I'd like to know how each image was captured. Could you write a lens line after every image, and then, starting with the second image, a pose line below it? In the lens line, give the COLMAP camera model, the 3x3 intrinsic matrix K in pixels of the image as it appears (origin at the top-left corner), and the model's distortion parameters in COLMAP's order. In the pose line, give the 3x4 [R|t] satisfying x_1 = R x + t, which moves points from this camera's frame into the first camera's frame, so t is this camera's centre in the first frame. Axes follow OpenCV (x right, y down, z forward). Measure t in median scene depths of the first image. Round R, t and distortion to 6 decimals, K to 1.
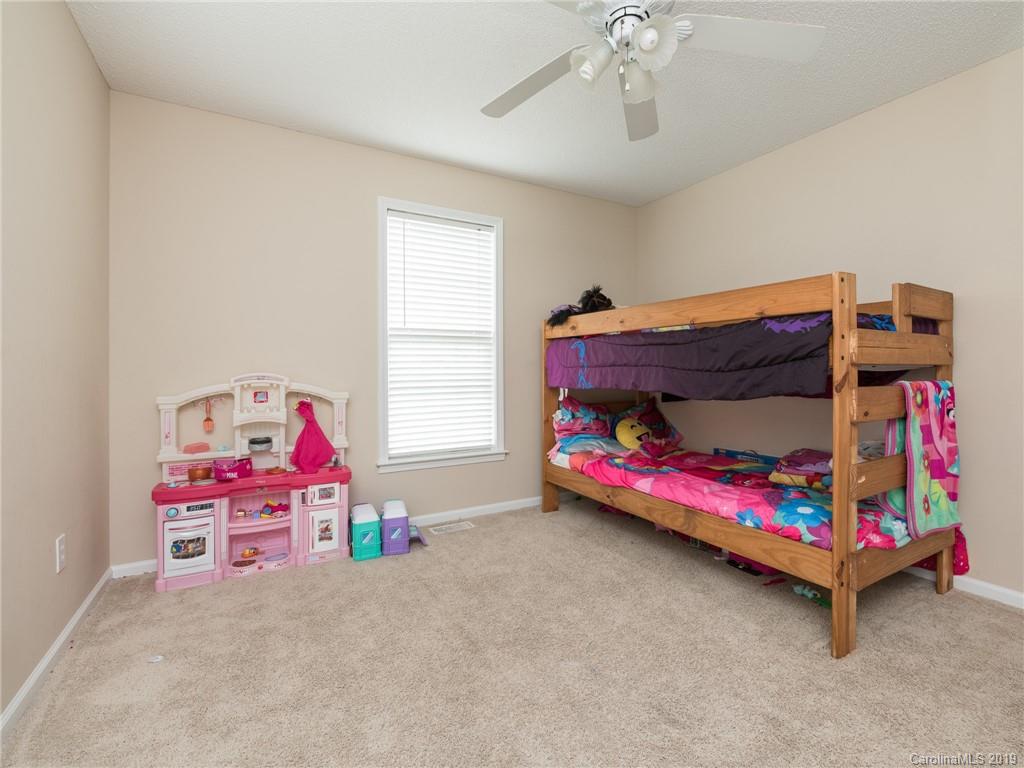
lens RADIAL K [[463.9, 0, 517.0], [0, 463.9, 369.6], [0, 0, 1]] dist [-0.000648, -0.000340]
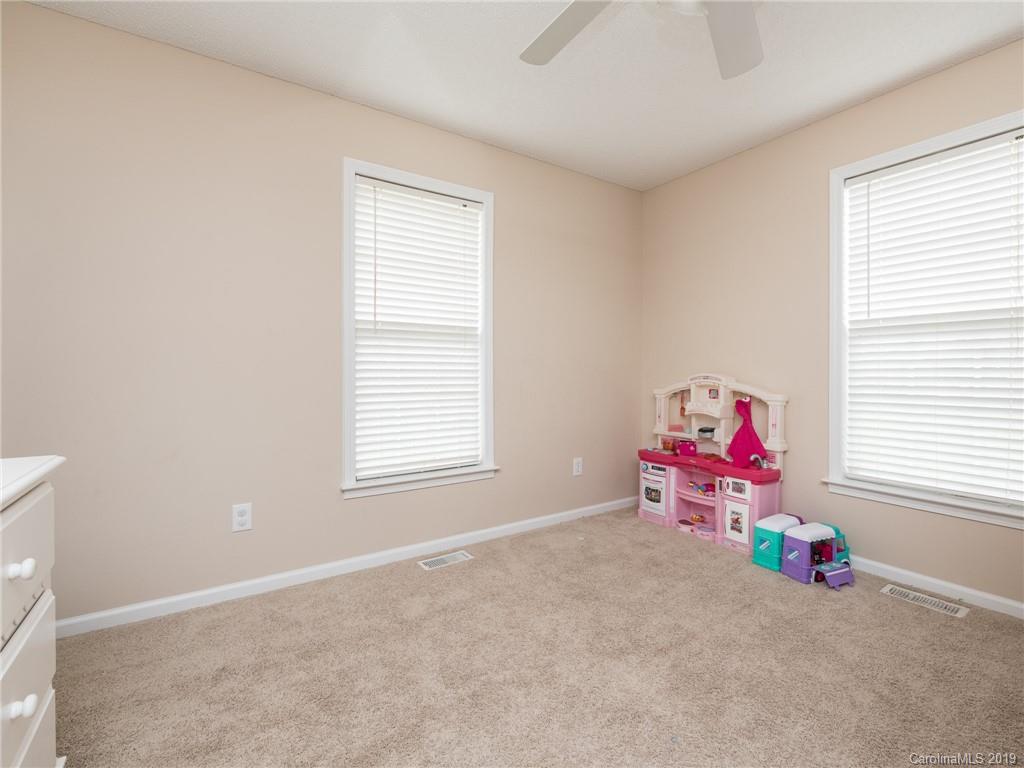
lens RADIAL K [[463.9, 0, 517.0], [0, 463.9, 369.6], [0, 0, 1]] dist [-0.000648, -0.000340]
pose [[0.076715, 0.002386, -0.997050, 0.623290], [-0.002275, 0.999995, 0.002218, -0.005112], [0.997050, 0.002099, 0.076720, 0.421244]]
